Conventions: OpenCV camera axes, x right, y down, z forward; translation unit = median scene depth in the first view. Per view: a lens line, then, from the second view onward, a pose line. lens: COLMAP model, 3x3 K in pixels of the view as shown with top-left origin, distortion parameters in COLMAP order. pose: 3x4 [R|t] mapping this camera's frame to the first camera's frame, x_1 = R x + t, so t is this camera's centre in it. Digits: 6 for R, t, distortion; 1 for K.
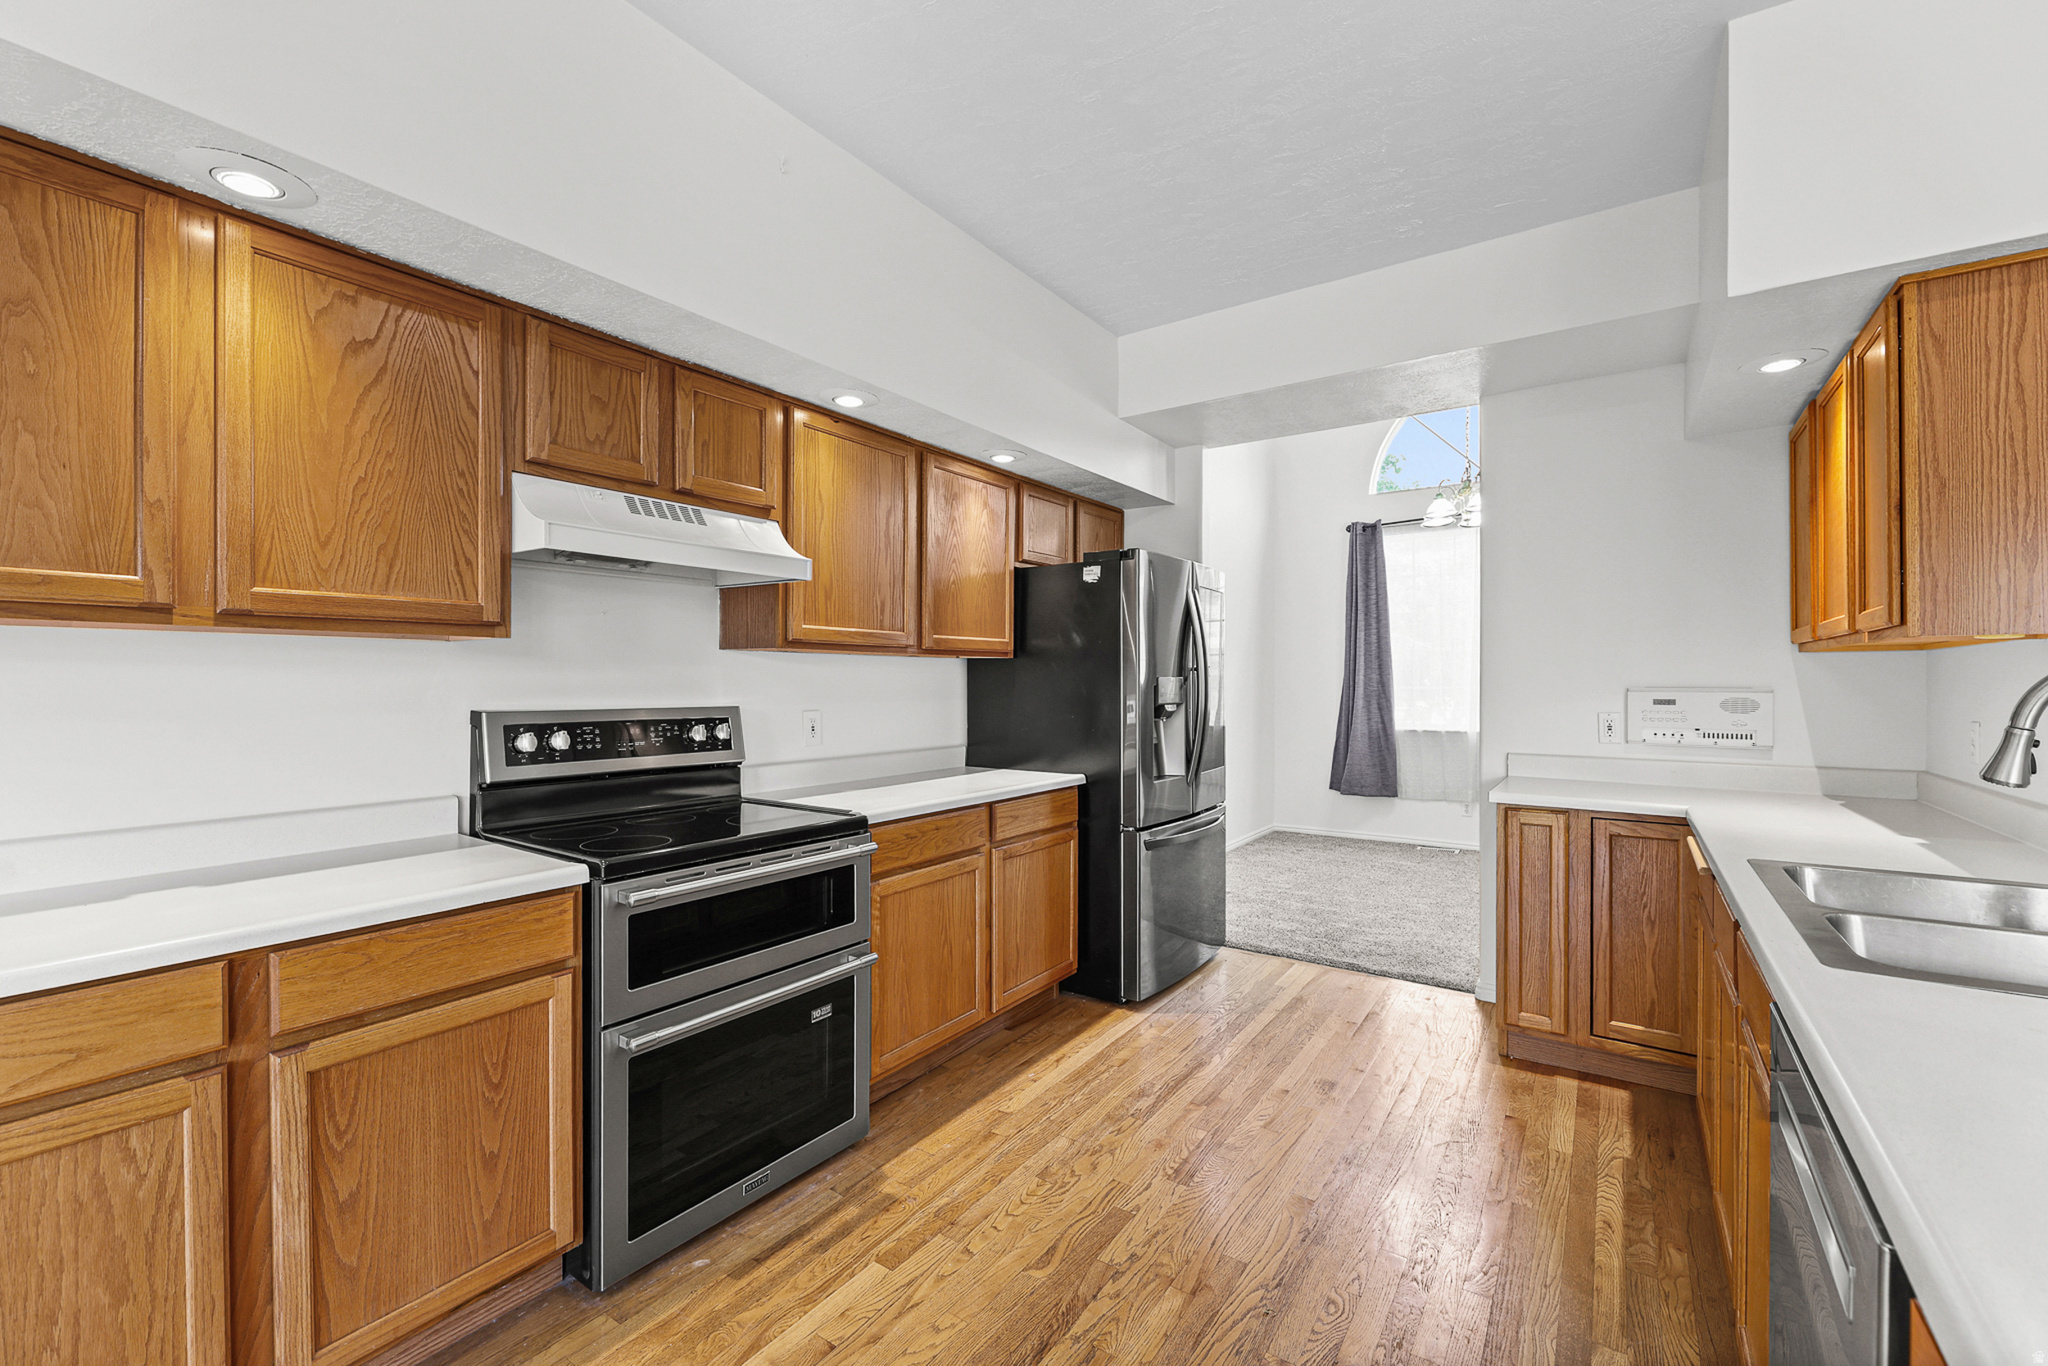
lens RADIAL K [[861.9, 0, 996.1], [0, 861.9, 682.5], [0, 0, 1]] dist [-0.000143, -0.000275]
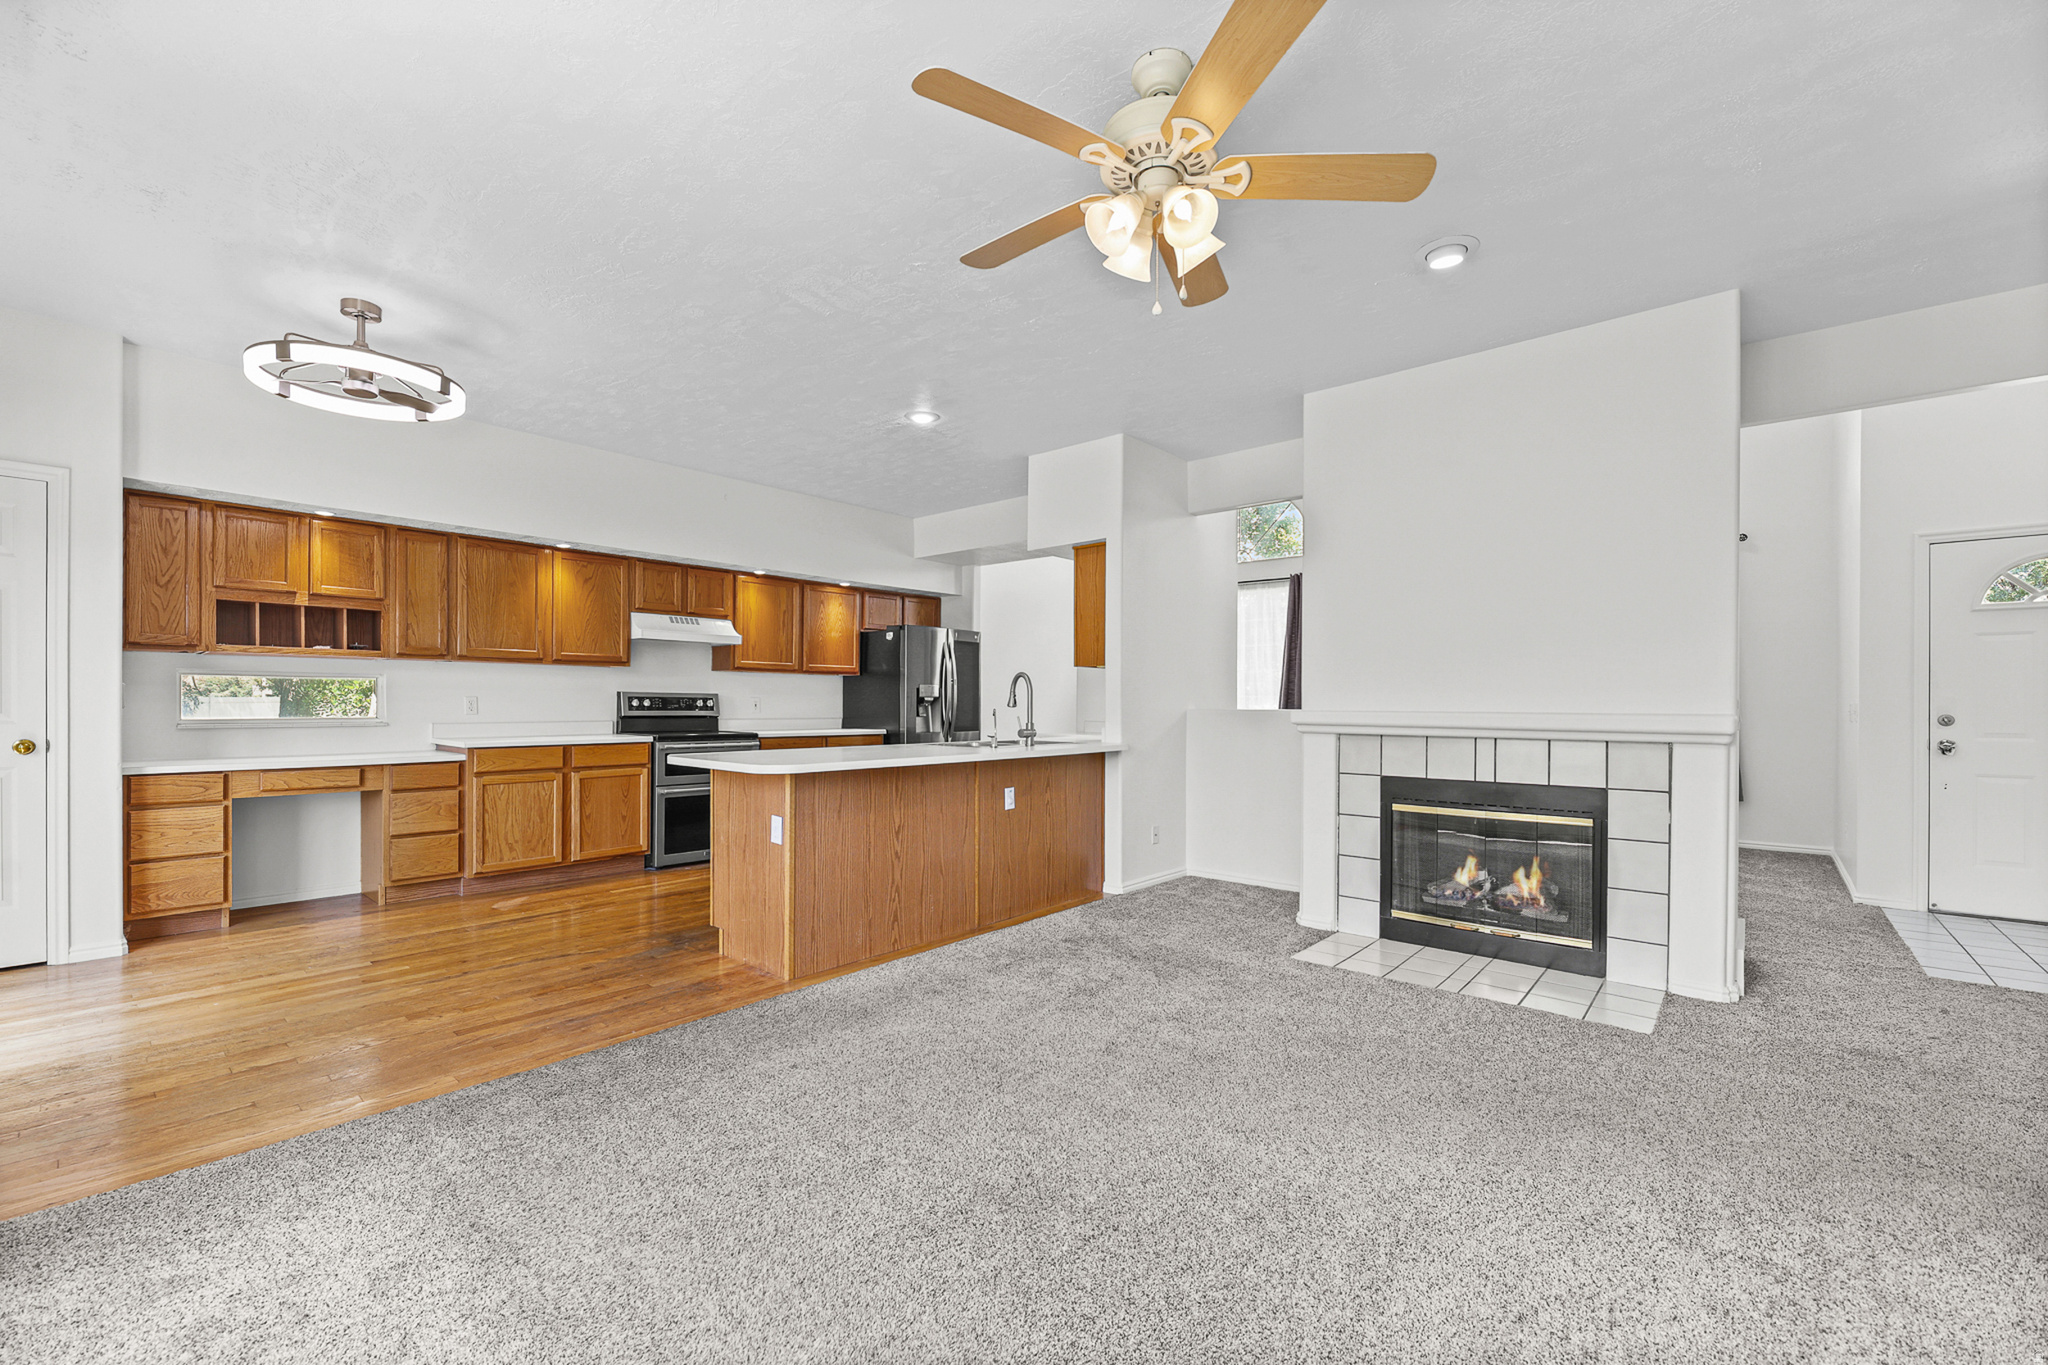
lens RADIAL K [[839.4, 0, 1003.7], [0, 839.4, 703.3], [0, 0, 1]] dist [-0.002269, -0.000787]
pose [[0.995662, 0.005994, -0.092853, 0.875251], [-0.006097, 0.999981, -0.000829, 0.062067], [0.092846, 0.001392, 0.995679, -1.559286]]
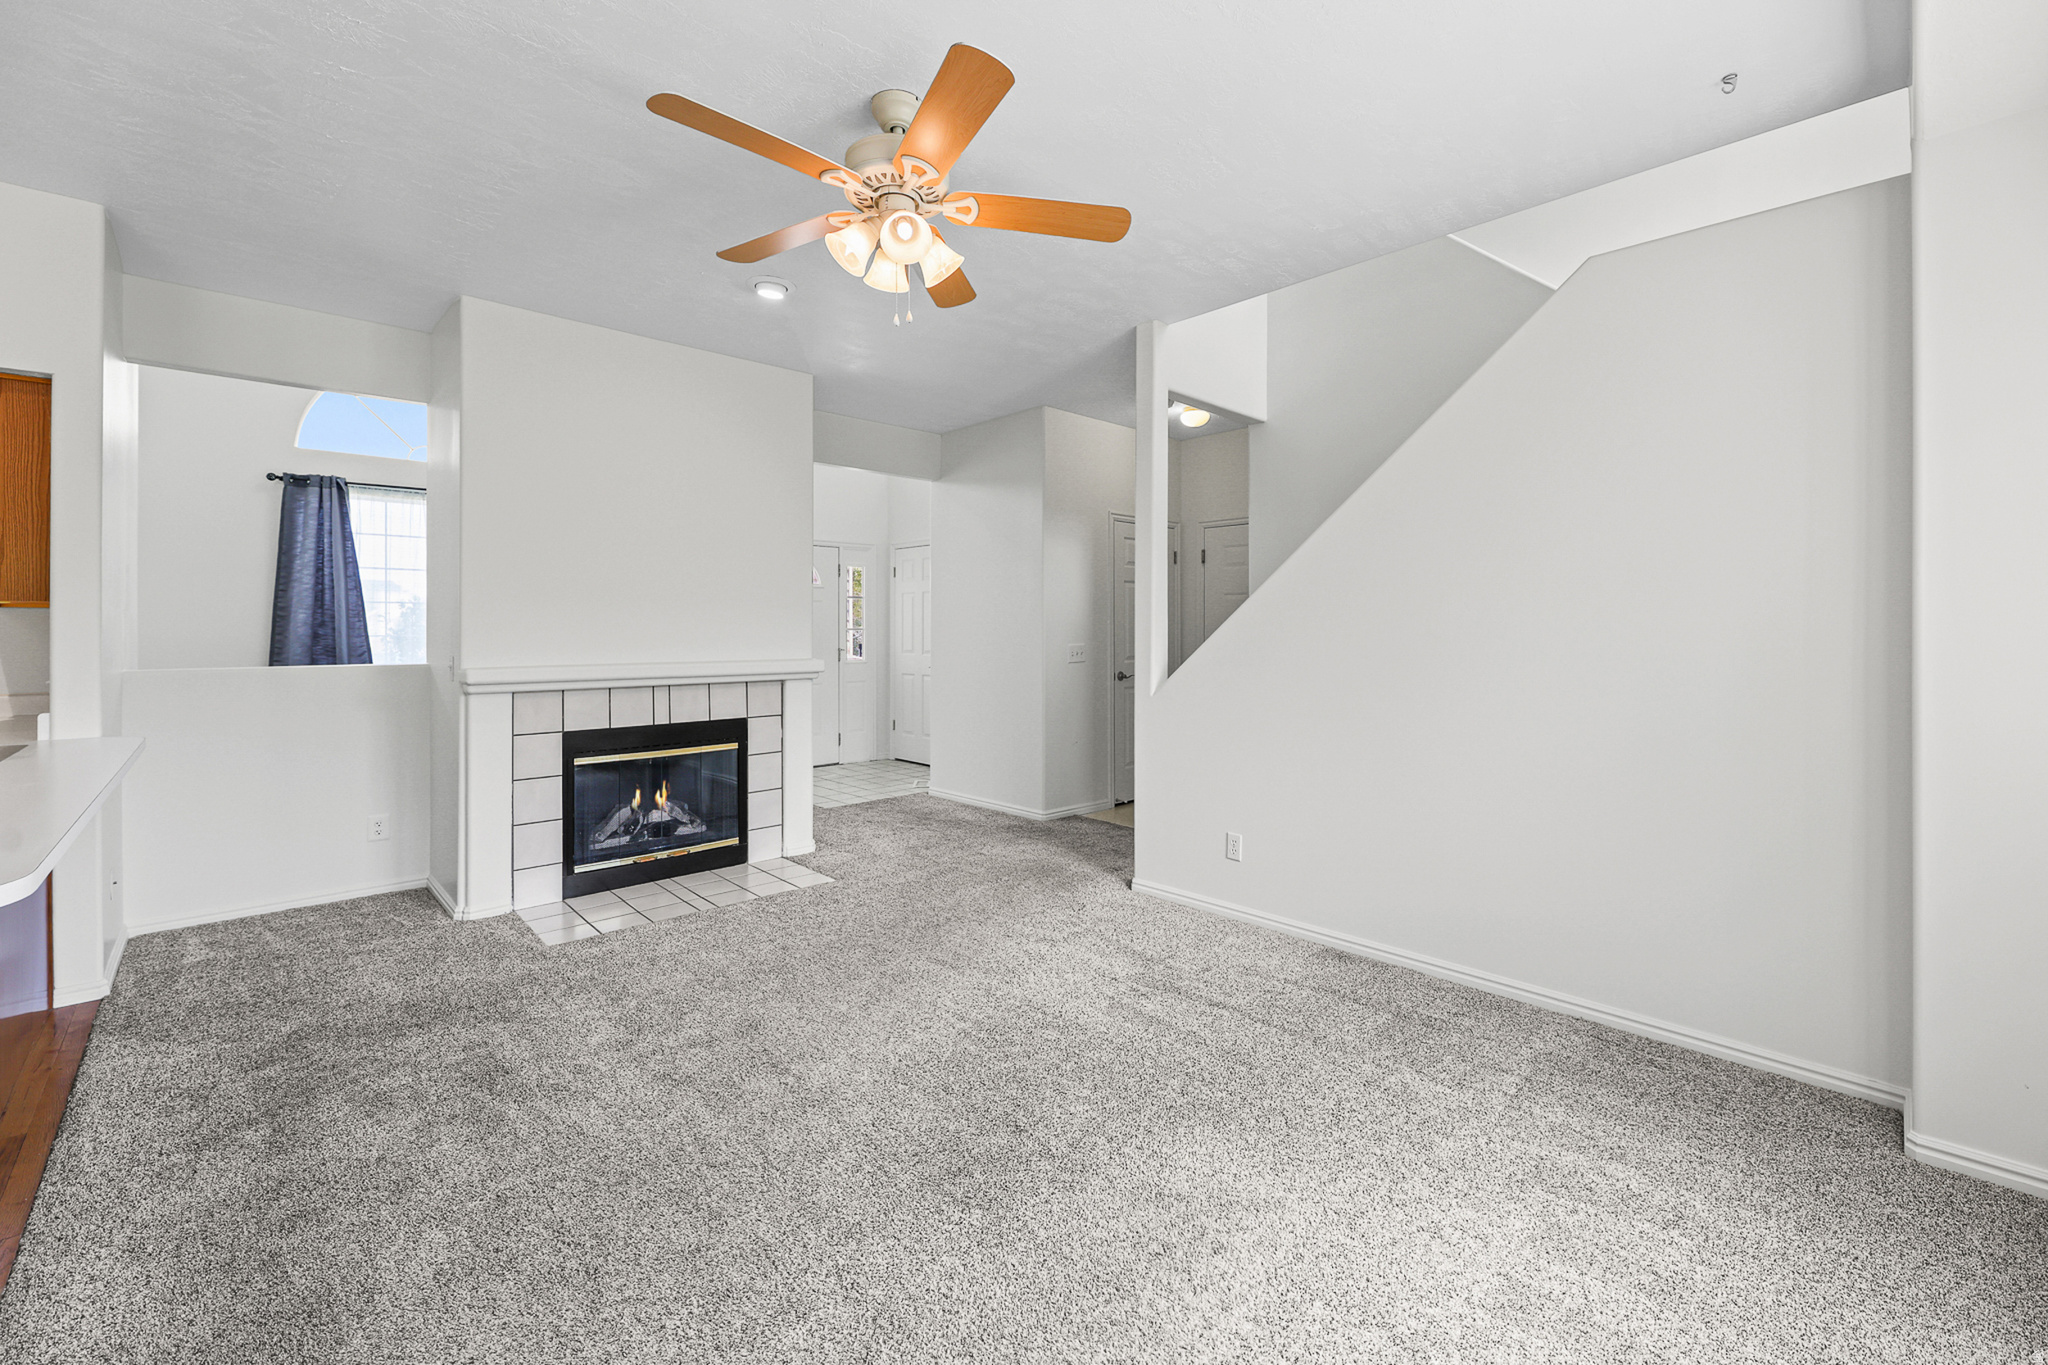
lens RADIAL K [[834.9, 0, 1032.8], [0, 834.9, 645.0], [0, 0, 1]] dist [0.000494, -0.004745]
pose [[0.179988, -0.017115, 0.983520, 0.002696], [0.002842, 0.999854, 0.016879, 0.005067], [-0.983665, -0.000243, 0.180011, -0.965491]]
